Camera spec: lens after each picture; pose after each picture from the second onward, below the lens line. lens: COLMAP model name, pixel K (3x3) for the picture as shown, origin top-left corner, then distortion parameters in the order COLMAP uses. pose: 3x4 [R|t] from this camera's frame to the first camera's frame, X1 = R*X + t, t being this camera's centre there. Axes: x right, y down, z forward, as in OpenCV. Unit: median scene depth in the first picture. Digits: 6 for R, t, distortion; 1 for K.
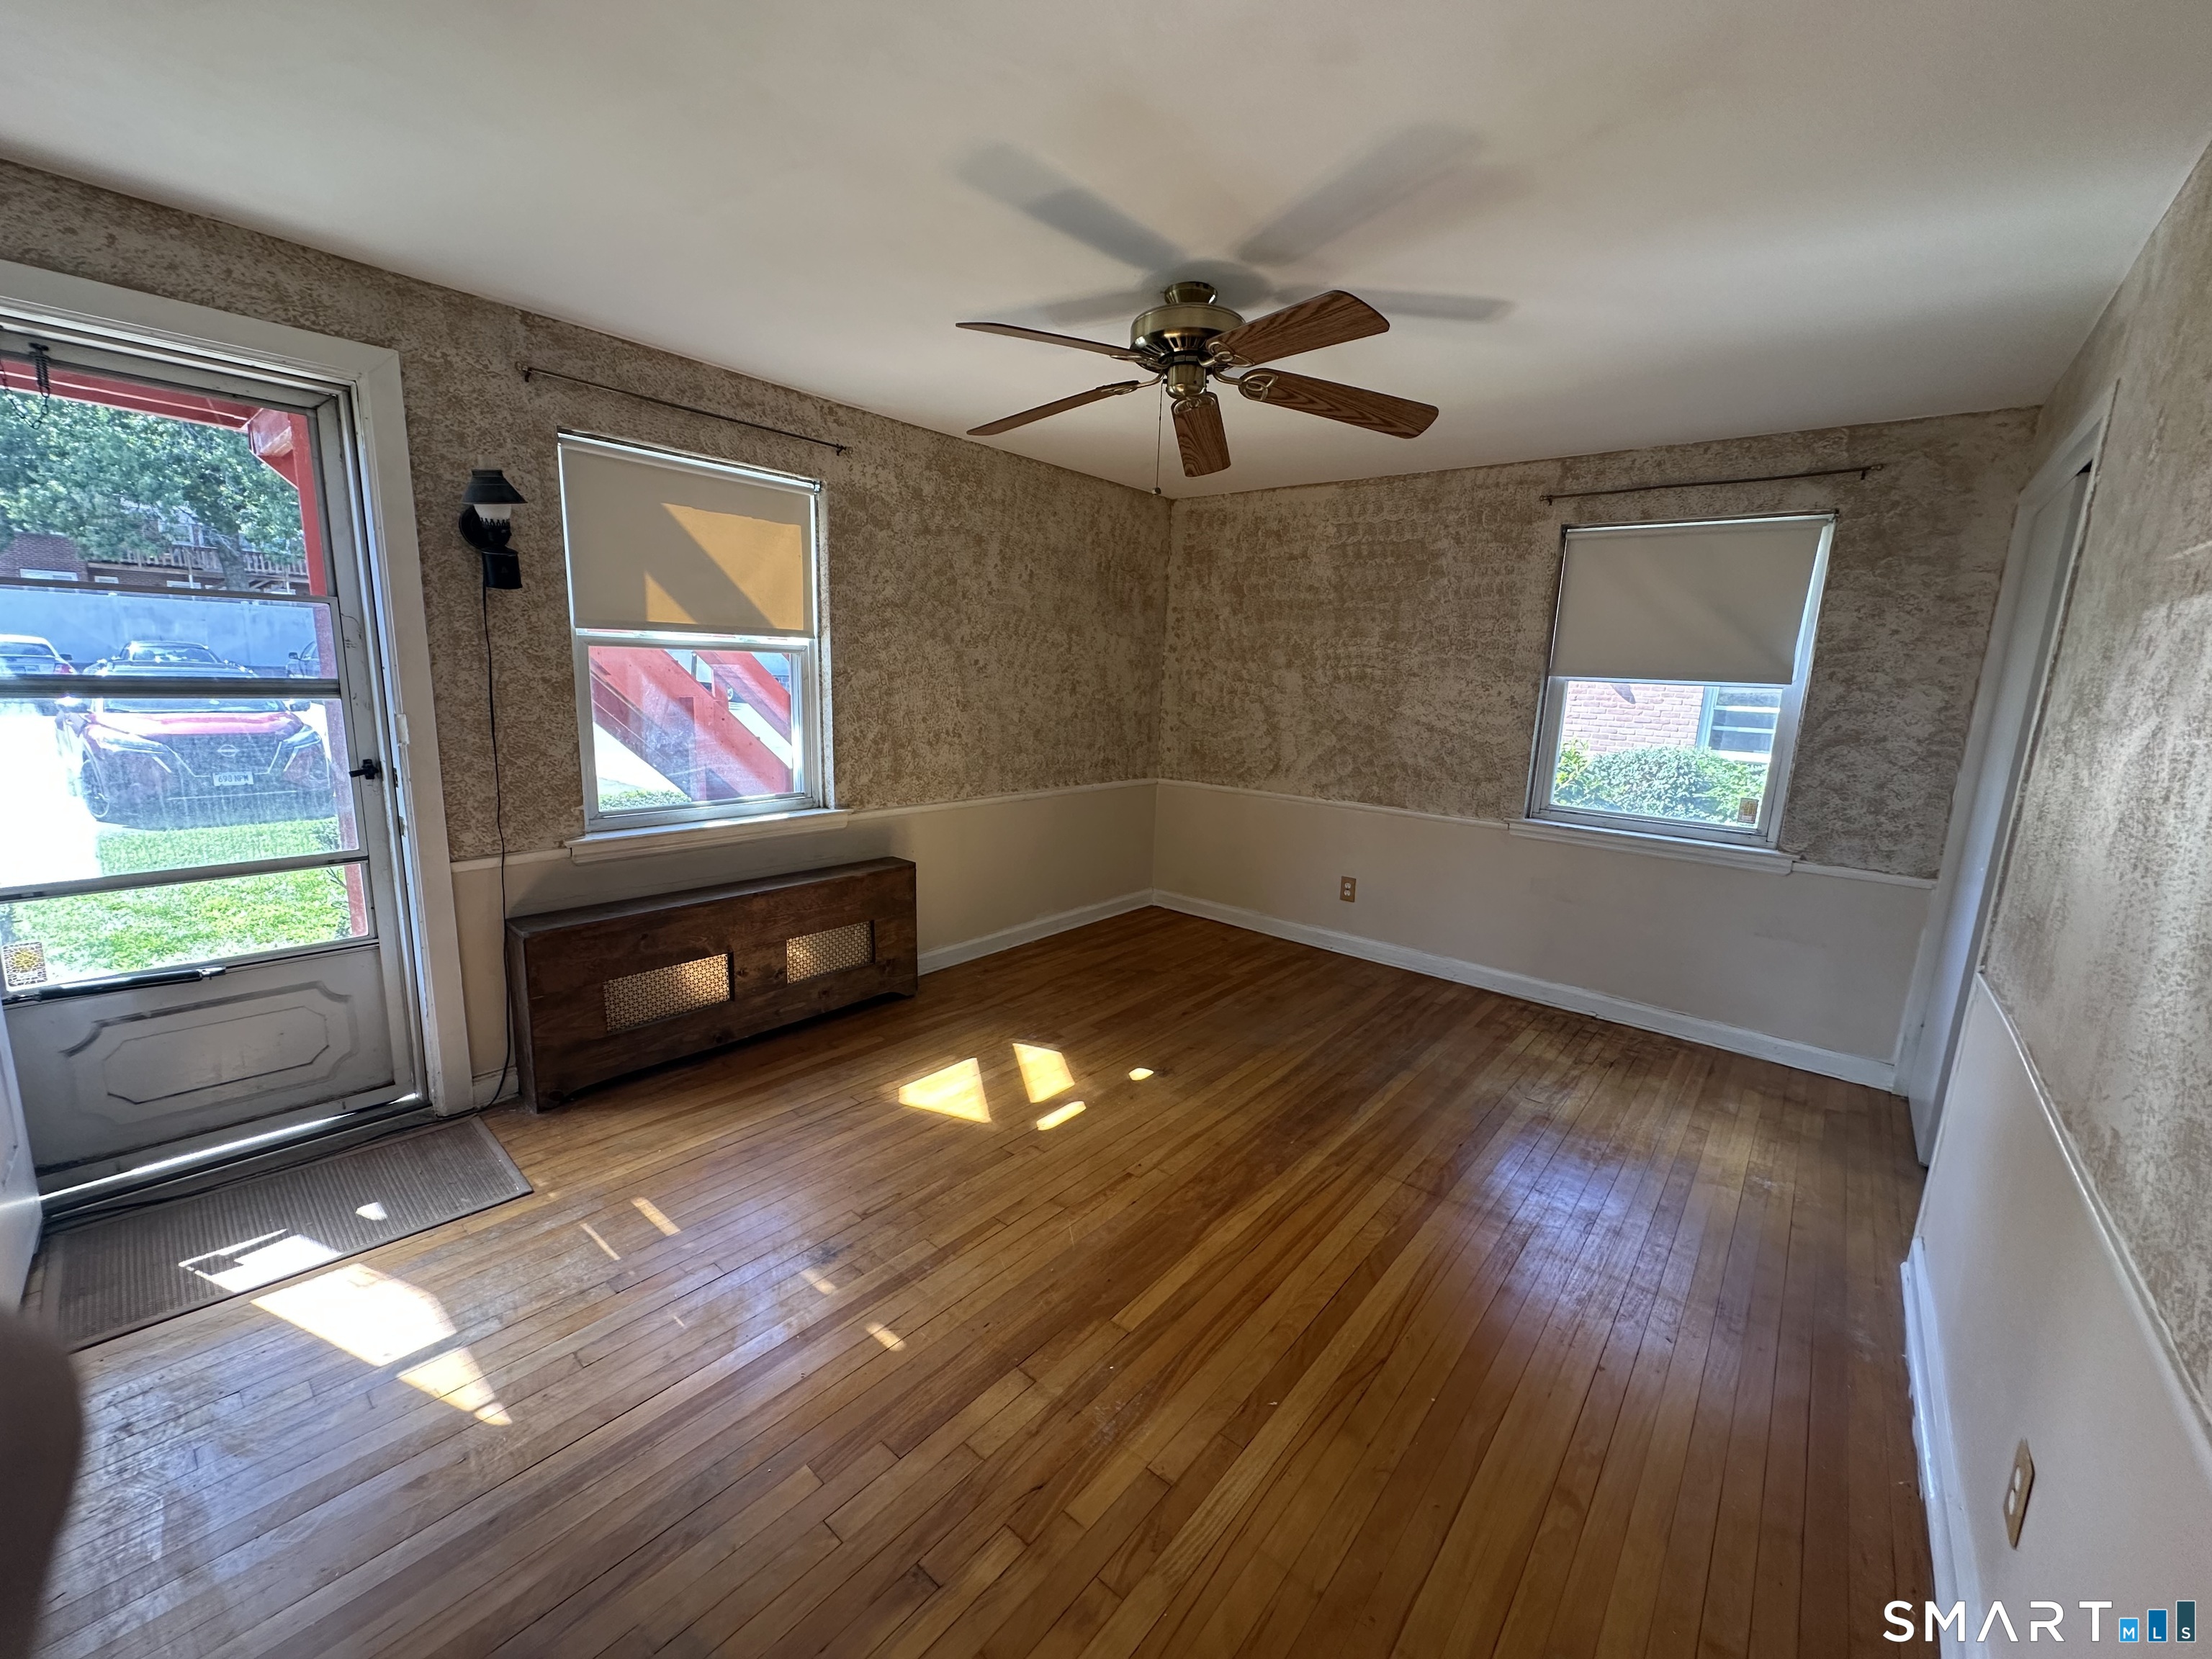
lens RADIAL K [[877.8, 0, 1110.1], [0, 877.8, 829.9], [0, 0, 1]] dist [-0.000934, 0.000142]
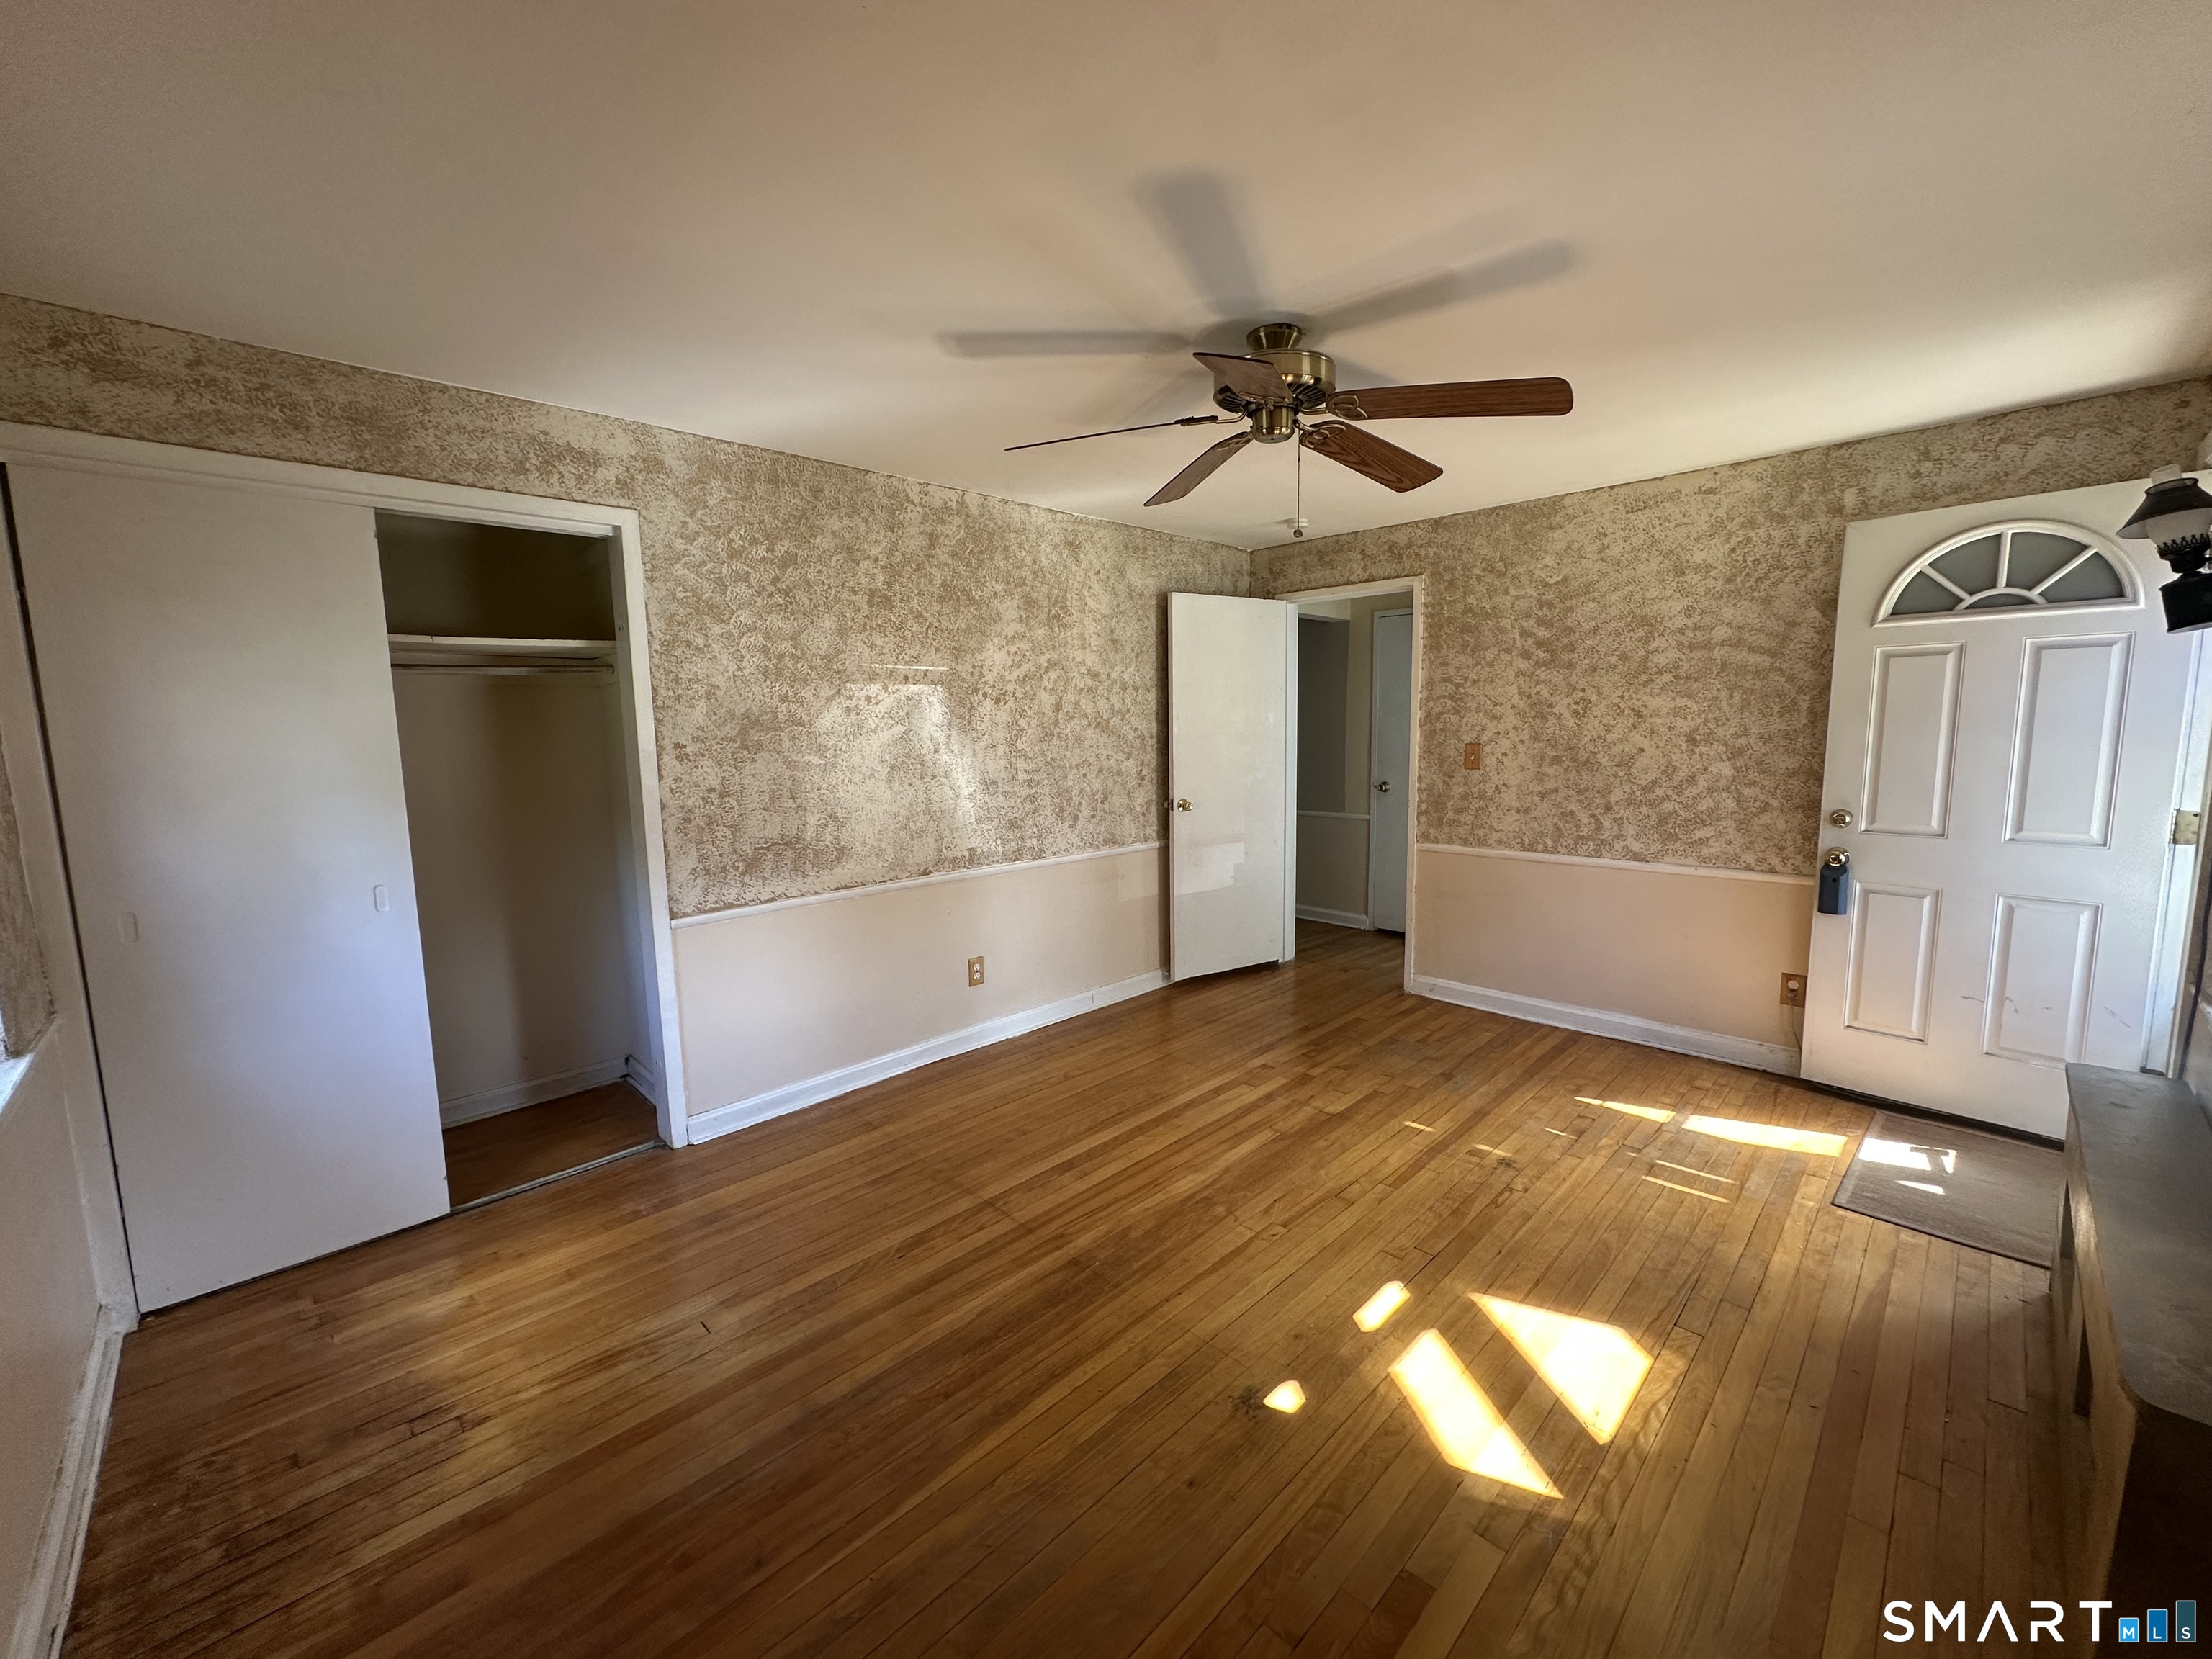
lens RADIAL K [[877.8, 0, 1106.2], [0, 877.8, 834.1], [0, 0, 1]] dist [-0.000934, 0.000142]
pose [[-0.994942, -0.034504, 0.094342, 0.104030], [-0.003314, 0.949921, 0.312473, -0.244150], [-0.100399, 0.310580, -0.945230, 1.324955]]
